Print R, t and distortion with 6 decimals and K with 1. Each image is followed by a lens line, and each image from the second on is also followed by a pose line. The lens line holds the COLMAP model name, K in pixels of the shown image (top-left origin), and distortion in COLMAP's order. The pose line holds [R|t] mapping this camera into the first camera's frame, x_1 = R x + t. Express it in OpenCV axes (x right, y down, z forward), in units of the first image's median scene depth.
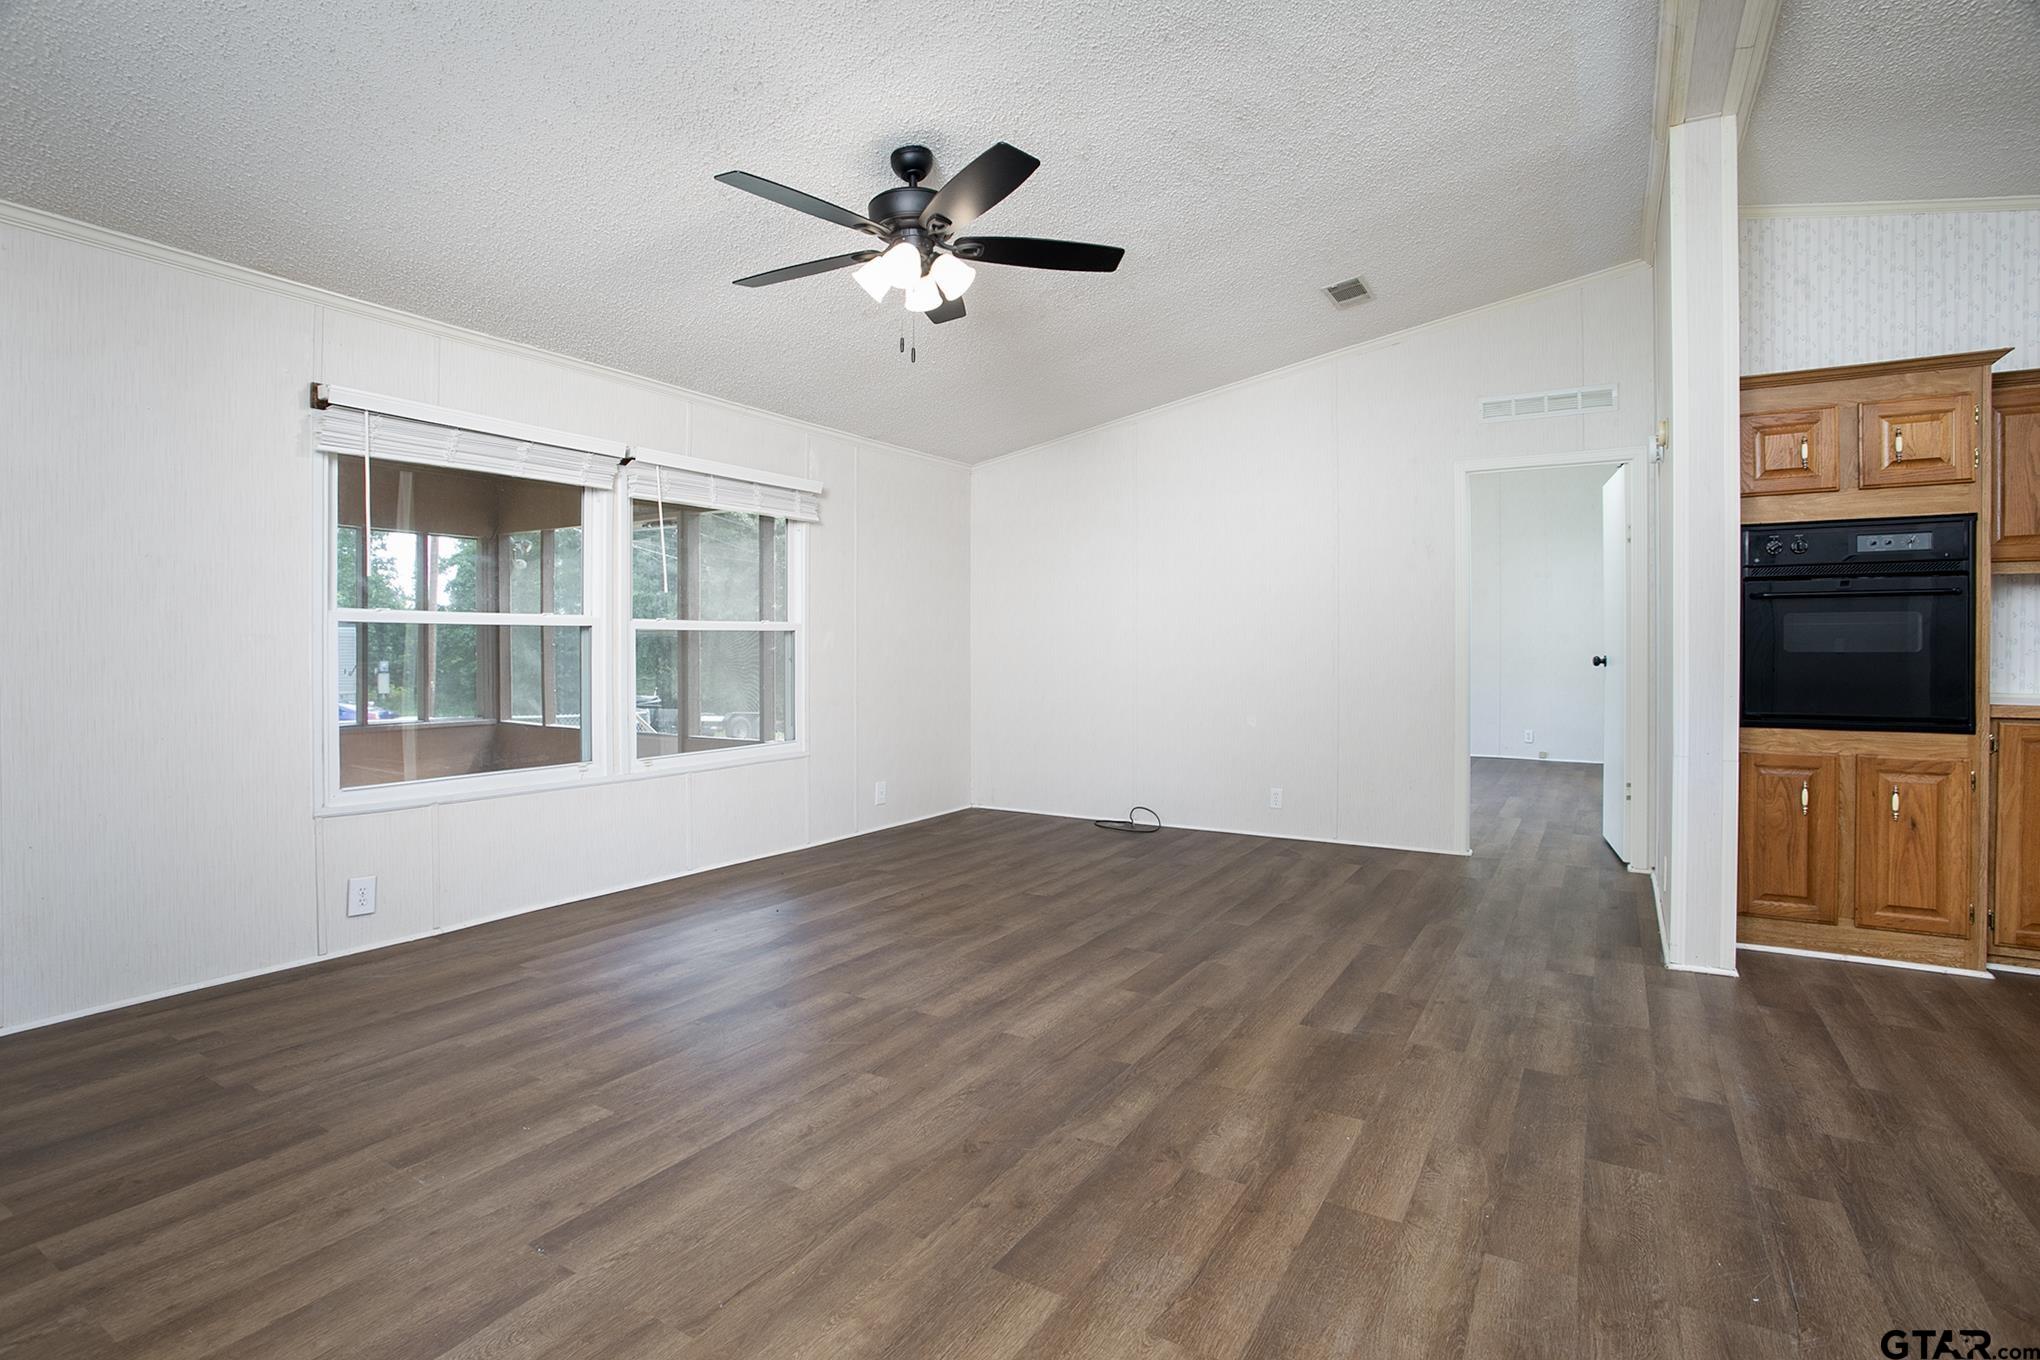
lens RADIAL K [[979.8, 0, 1024.9], [0, 979.8, 655.6], [0, 0, 1]] dist [-0.051525, 0.014083]
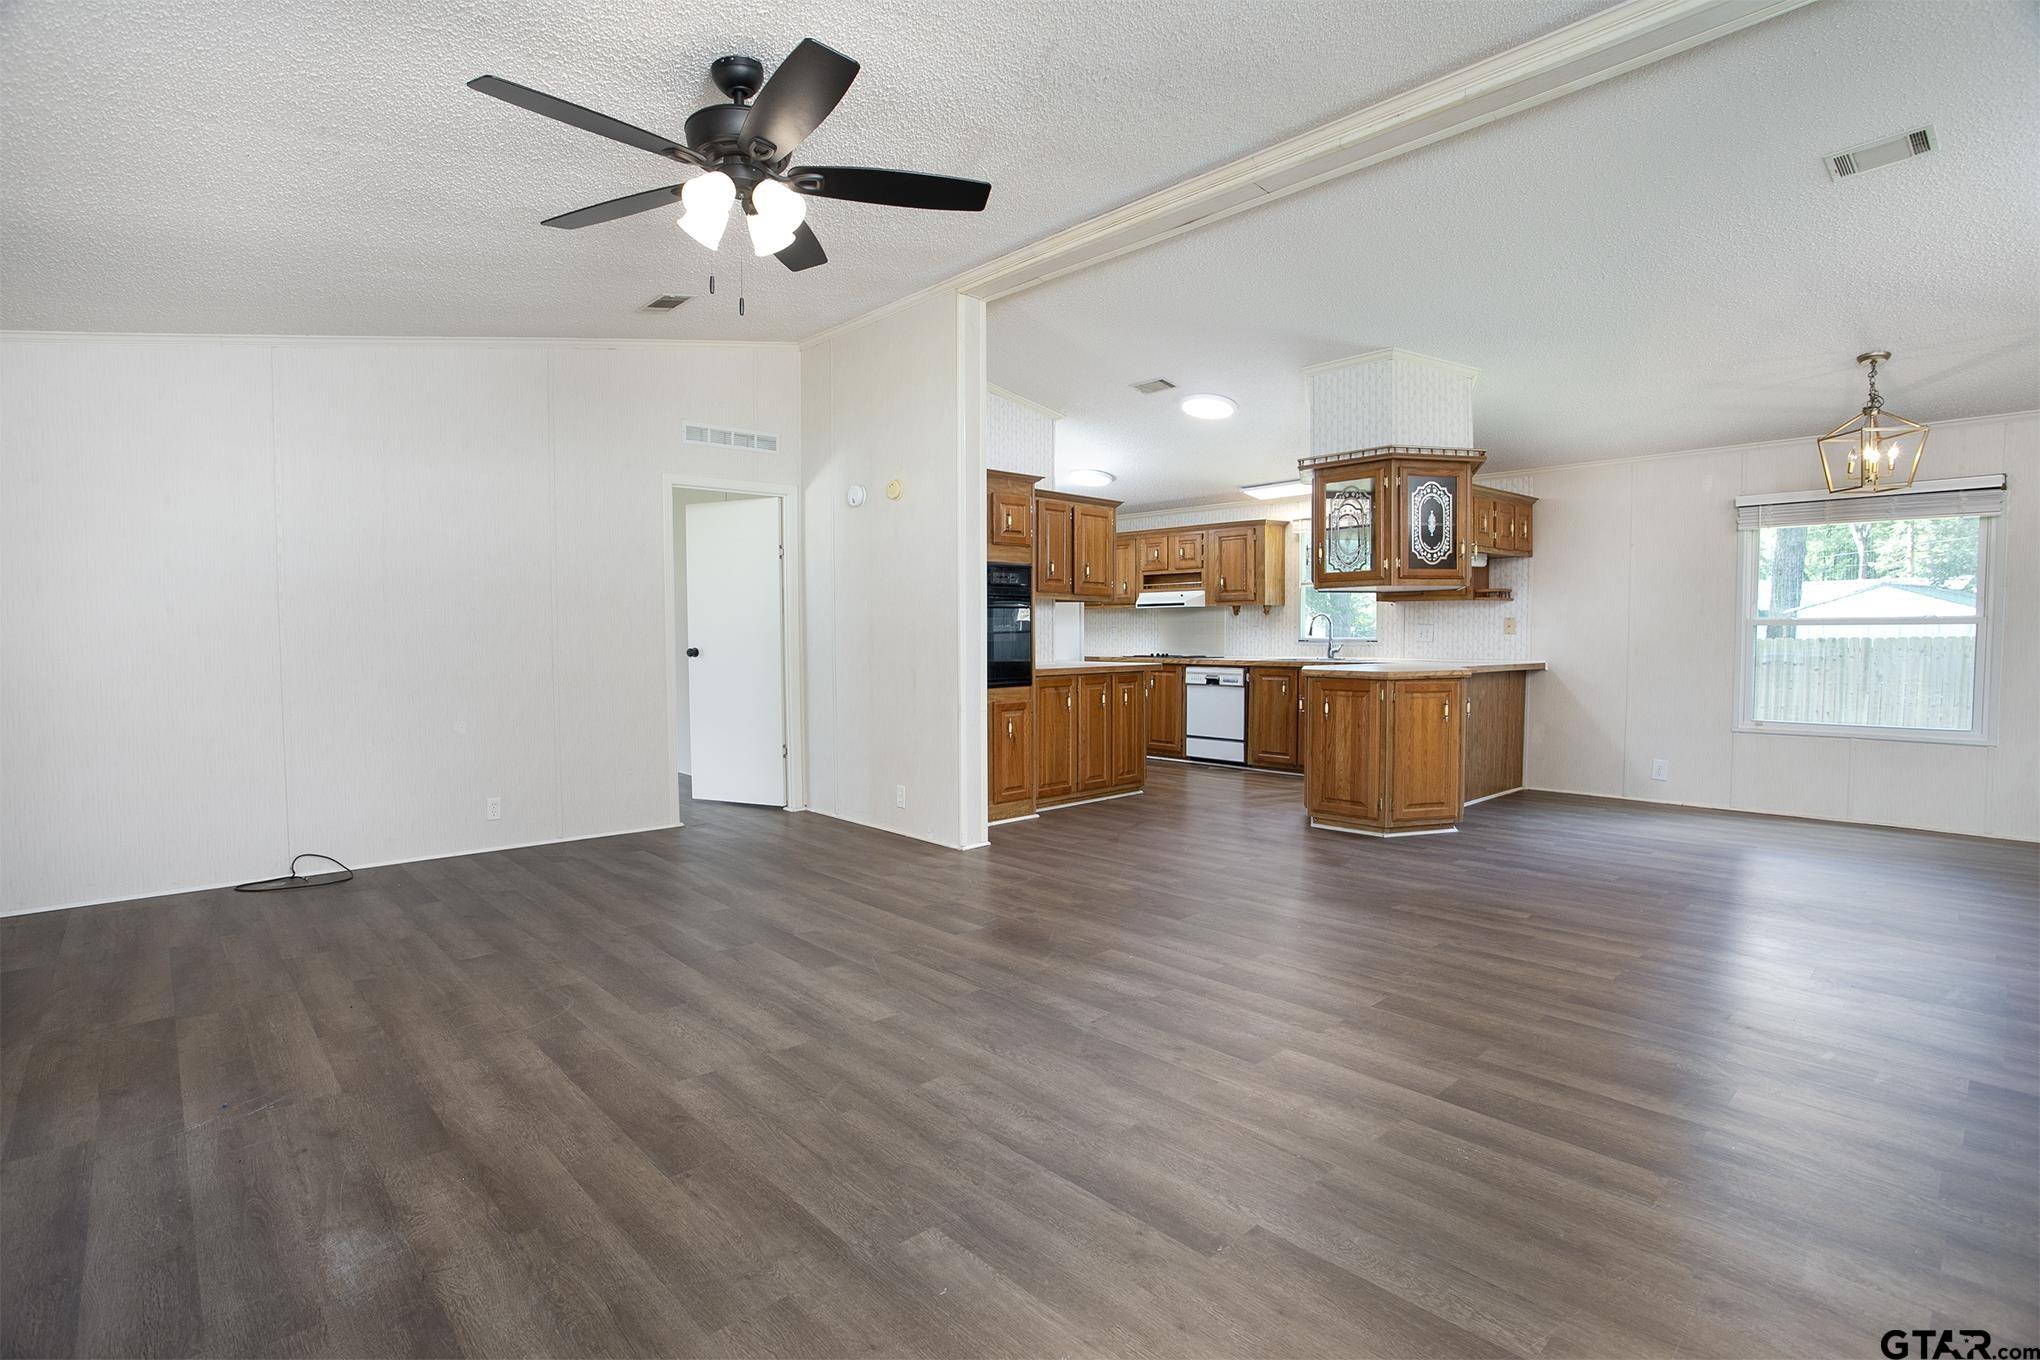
lens RADIAL K [[979.8, 0, 1015.8], [0, 979.8, 648.3], [0, 0, 1]] dist [-0.051525, 0.014083]
pose [[0.282589, -0.012586, 0.959159, -0.816881], [0.014145, 0.999860, 0.008952, -0.005942], [-0.959137, 0.011037, 0.282727, 0.493455]]
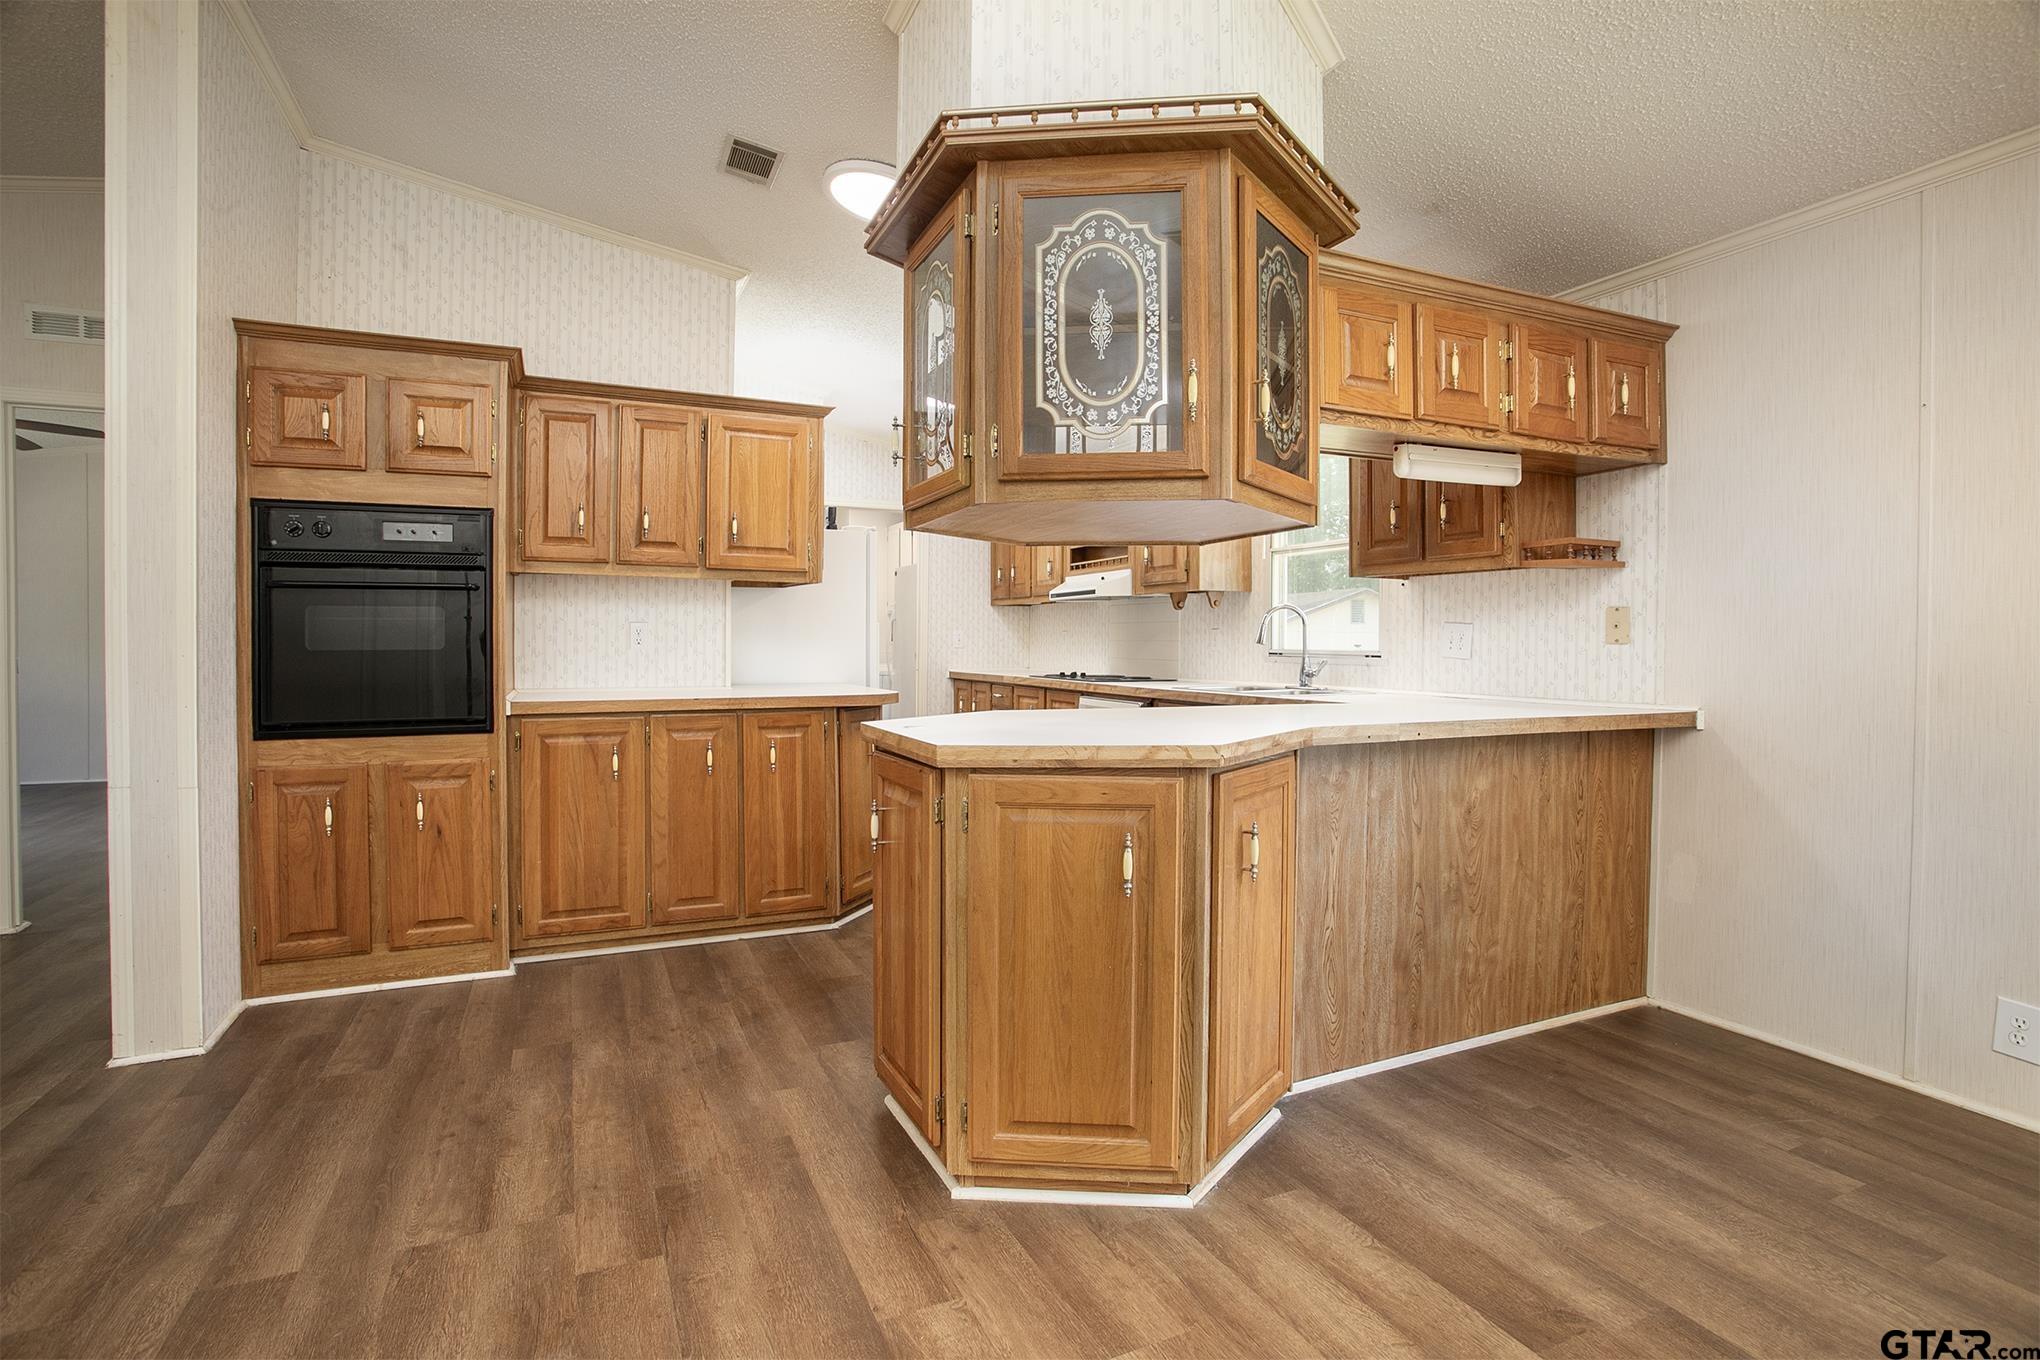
lens RADIAL K [[979.8, 0, 1001.0], [0, 979.8, 654.1], [0, 0, 1]] dist [-0.051525, 0.014083]
pose [[0.574392, -0.007471, 0.818546, 0.483861], [0.005559, 0.999971, 0.005226, -0.001644], [-0.818561, 0.001549, 0.574417, -0.015496]]
